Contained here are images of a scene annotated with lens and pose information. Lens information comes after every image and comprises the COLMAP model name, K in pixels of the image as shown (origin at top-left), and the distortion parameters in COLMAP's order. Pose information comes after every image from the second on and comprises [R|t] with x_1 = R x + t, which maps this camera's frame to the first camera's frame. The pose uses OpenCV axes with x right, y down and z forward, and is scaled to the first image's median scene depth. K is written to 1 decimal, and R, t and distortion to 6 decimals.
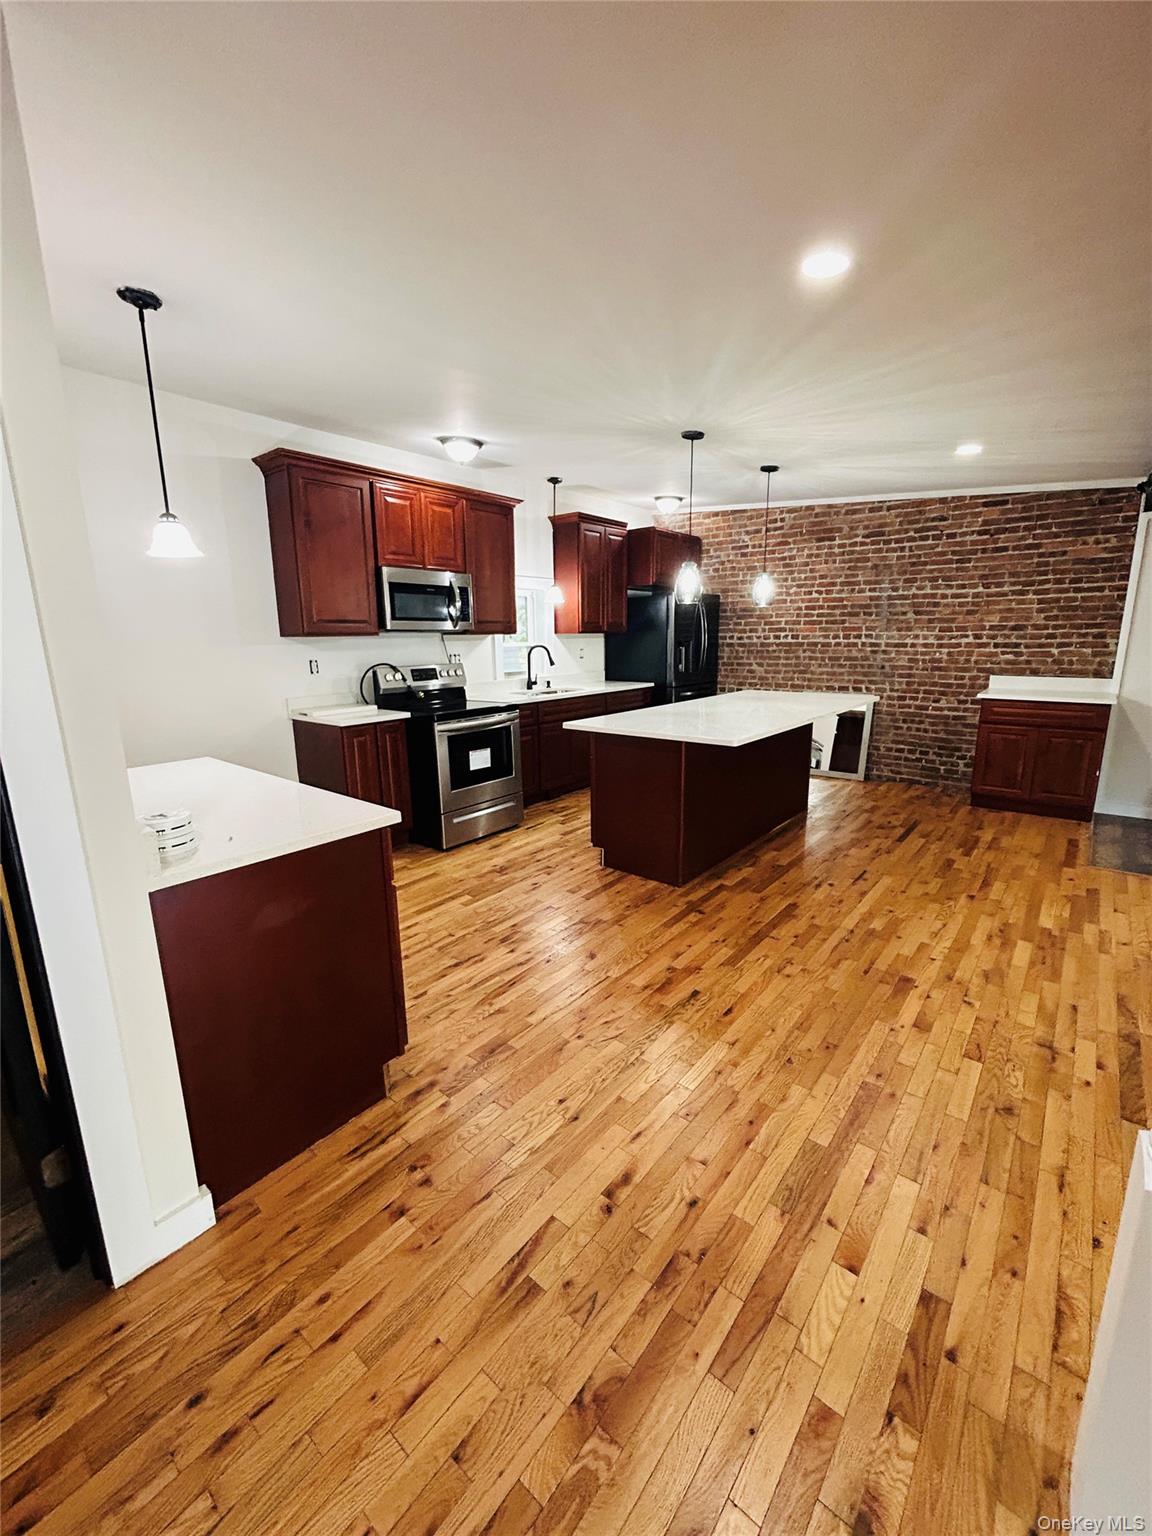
lens RADIAL K [[623.0, 0, 585.7], [0, 623.0, 766.1], [0, 0, 1]] dist [-0.002049, 0.000910]
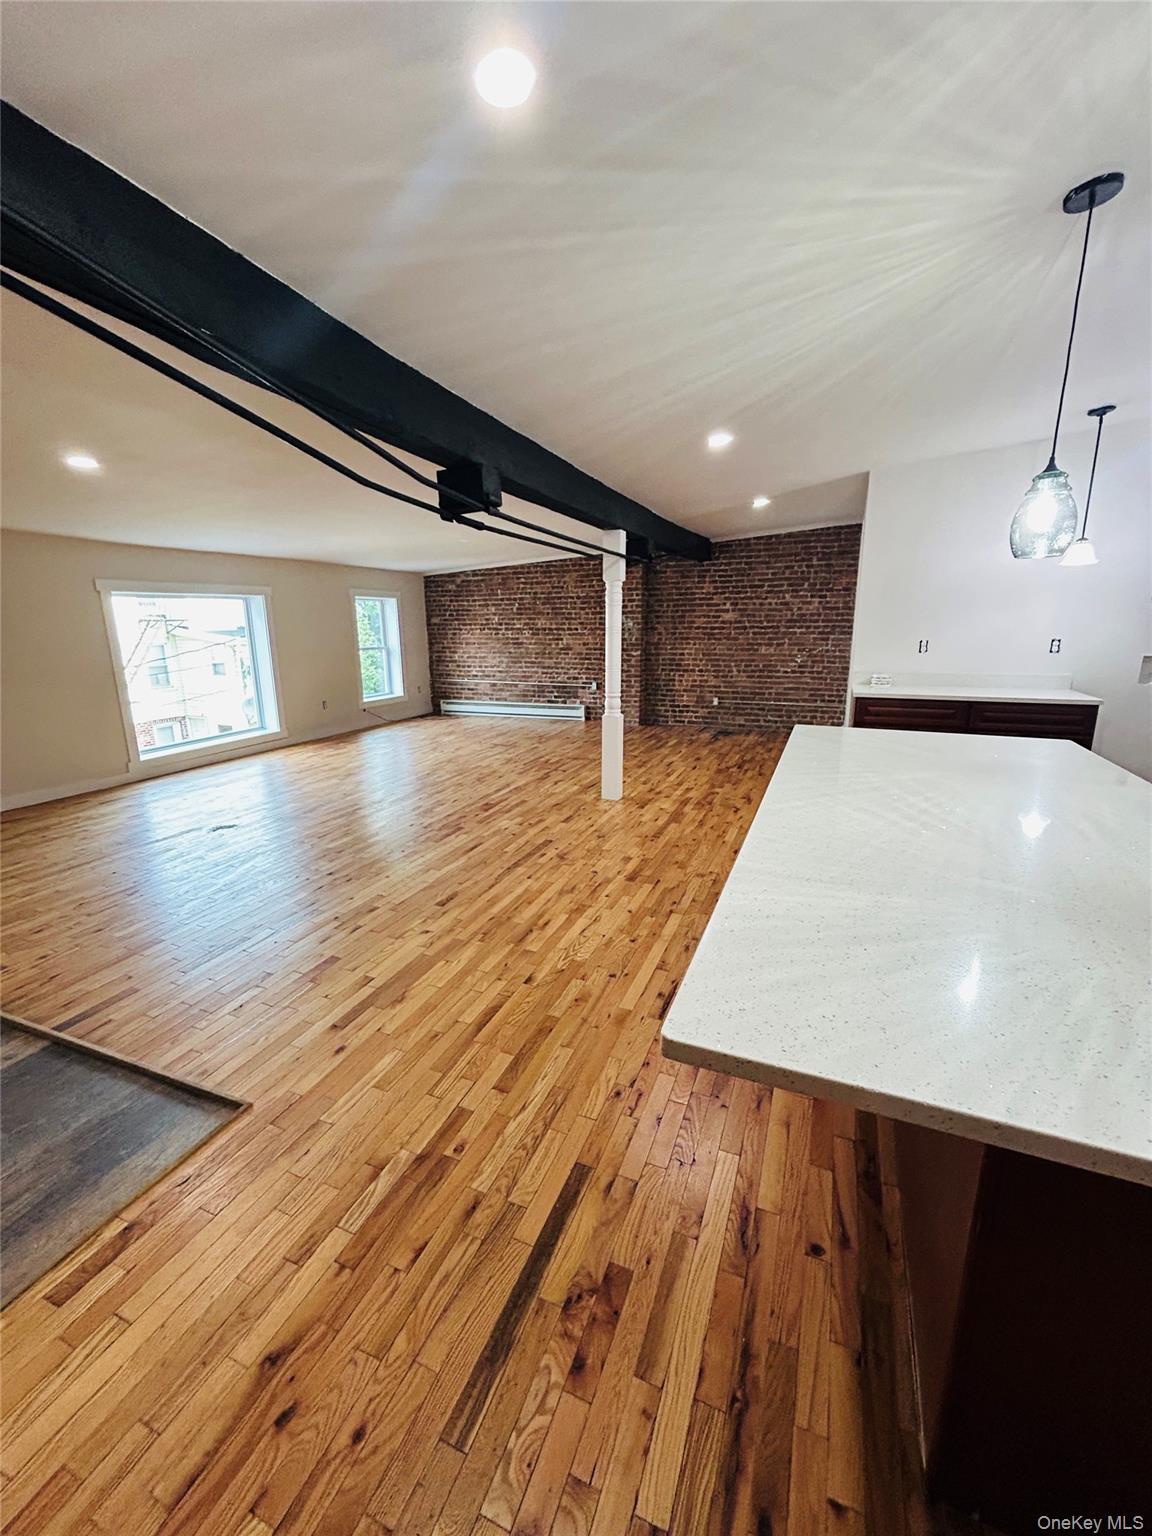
lens RADIAL K [[623.0, 0, 581.6], [0, 623.0, 769.2], [0, 0, 1]] dist [-0.002049, 0.000910]
pose [[-0.956022, 0.088634, -0.279583, 0.851095], [-0.040551, 0.904145, 0.425296, -0.389133], [0.290479, 0.417930, -0.860788, 1.776001]]
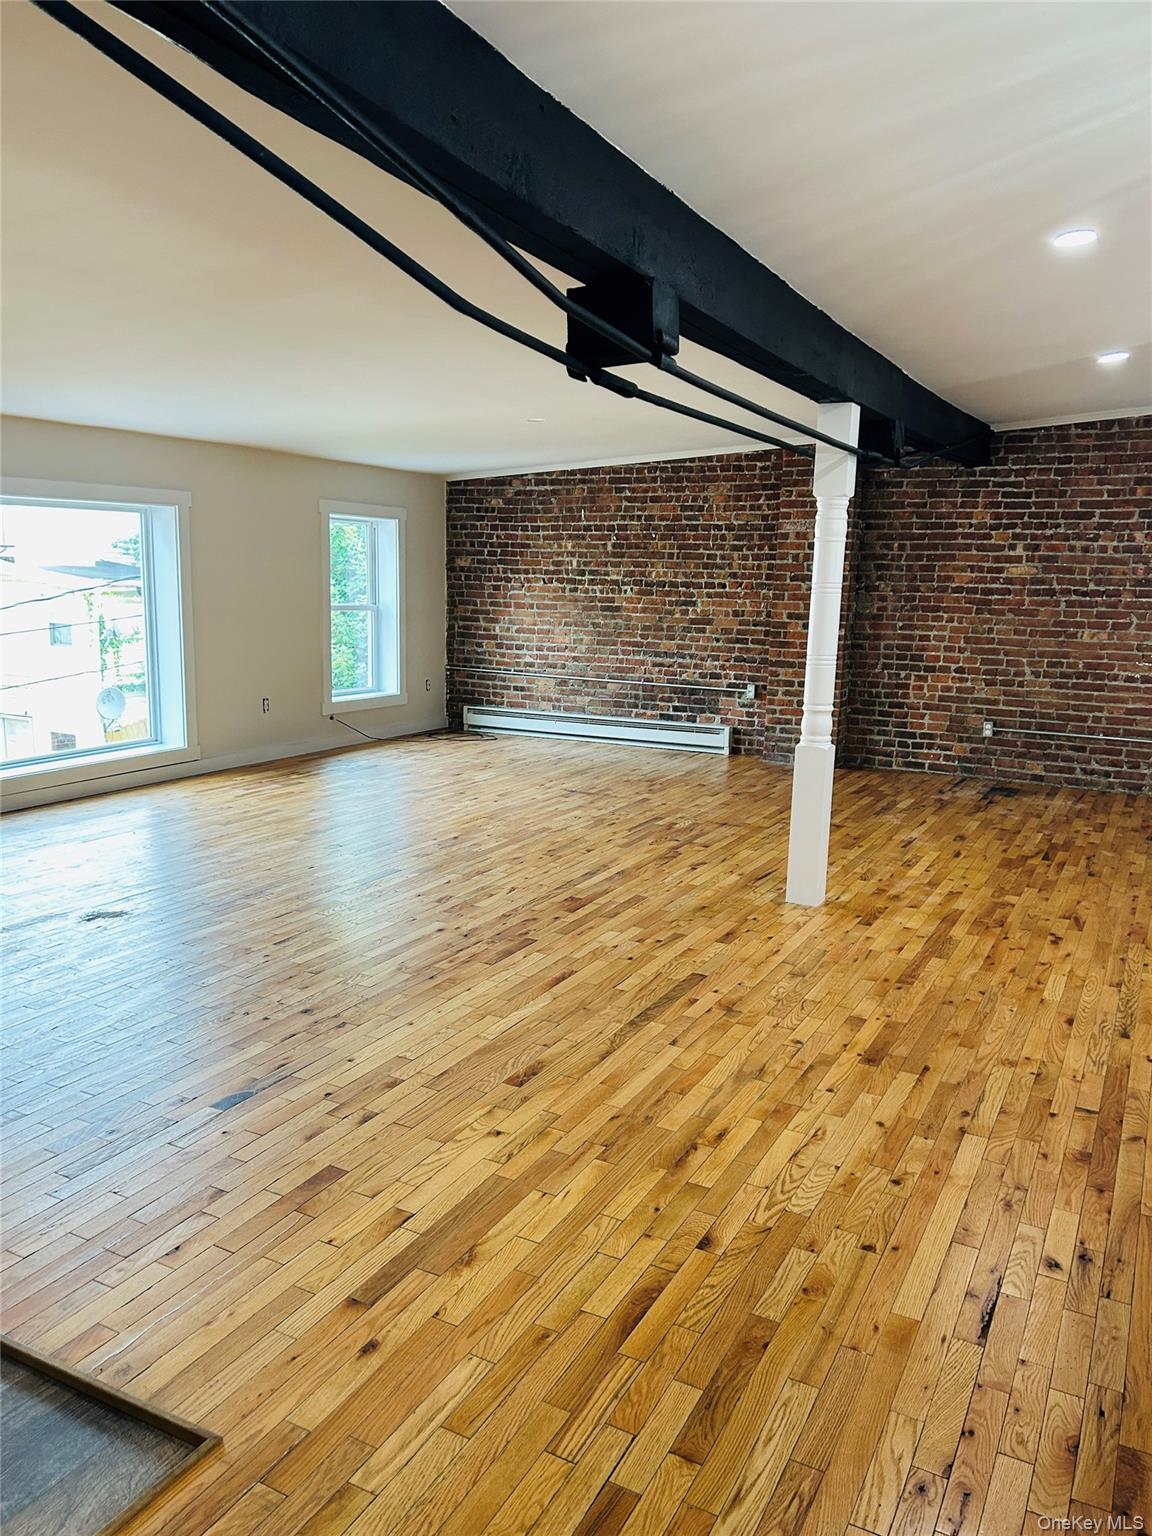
lens RADIAL K [[1157.1, 0, 578.1], [0, 1157.1, 776.2], [0, 0, 1]] dist [0.032849, -0.032391]
pose [[-0.979951, 0.025602, -0.197587, 0.951952], [-0.051565, 0.925330, 0.375640, -0.375941], [0.192450, 0.378298, -0.905458, 1.748079]]
